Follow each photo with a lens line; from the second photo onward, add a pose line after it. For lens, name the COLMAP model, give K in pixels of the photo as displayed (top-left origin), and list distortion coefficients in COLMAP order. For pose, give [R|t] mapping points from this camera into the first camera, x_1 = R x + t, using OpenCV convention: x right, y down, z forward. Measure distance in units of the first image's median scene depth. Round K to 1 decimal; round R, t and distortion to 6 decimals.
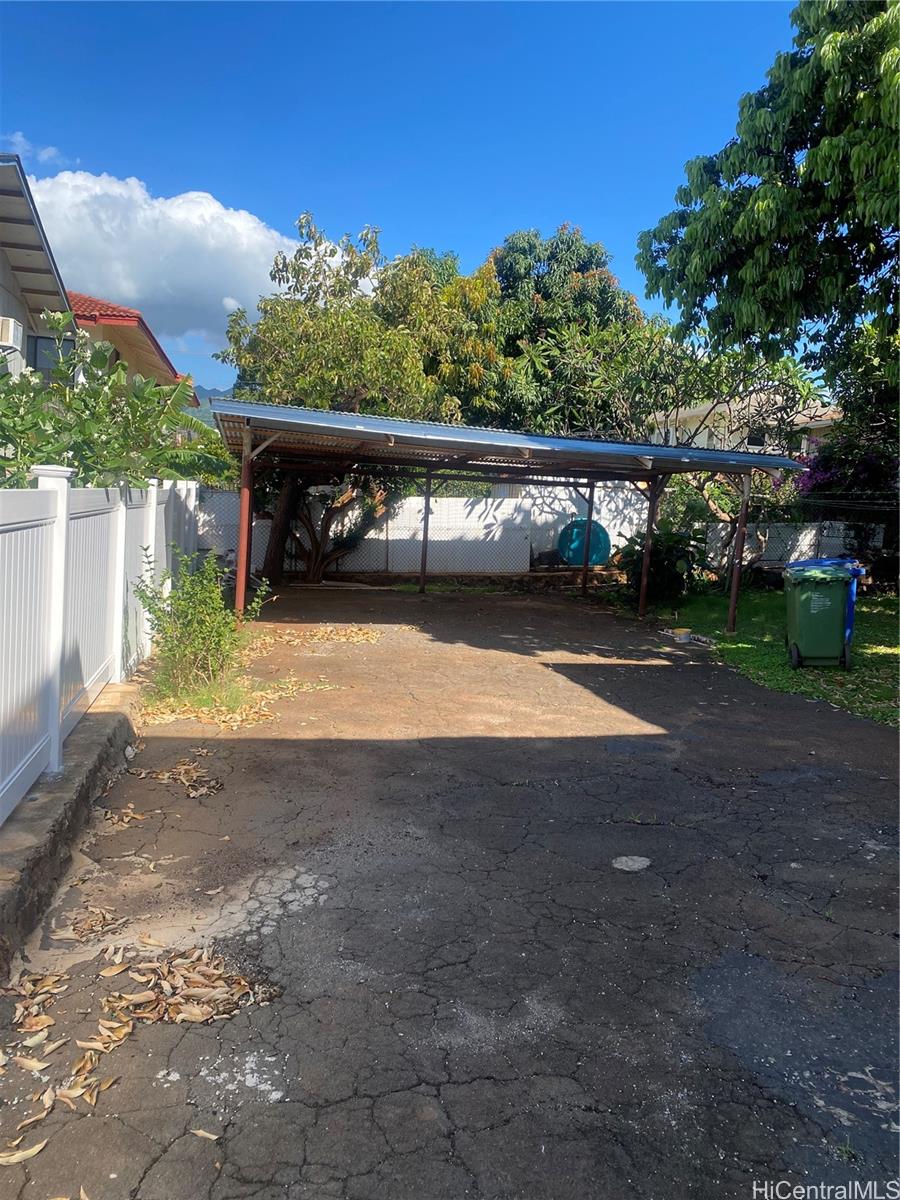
lens RADIAL K [[924.3, 0, 451.7], [0, 924.3, 605.1], [0, 0, 1]] dist [0.022173, -0.010656]
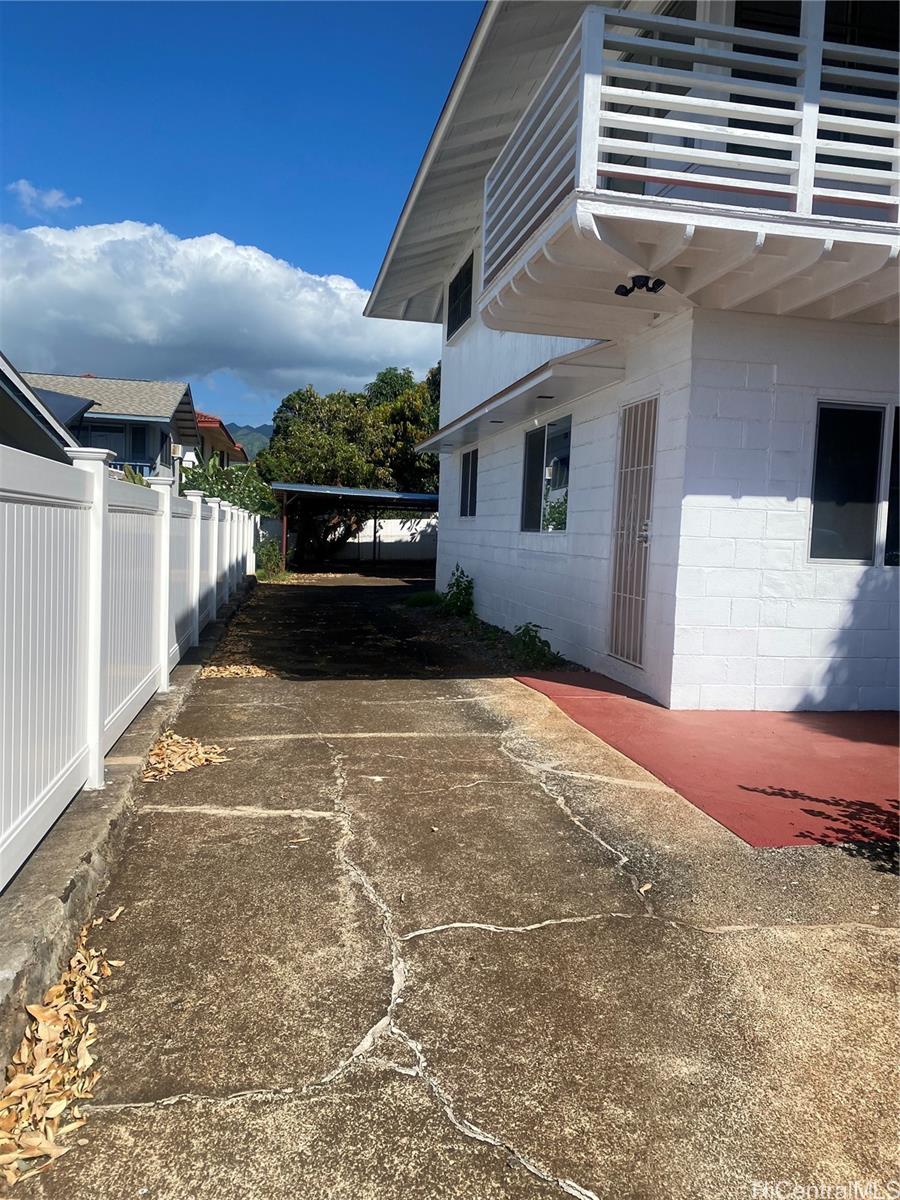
lens RADIAL K [[924.3, 0, 455.1], [0, 924.3, 599.4], [0, 0, 1]] dist [0.022173, -0.010656]
pose [[0.999711, -0.019981, -0.013377, 0.018293], [0.019683, 0.999564, -0.022021, 0.010972], [0.013811, 0.021751, 0.999668, -0.106346]]
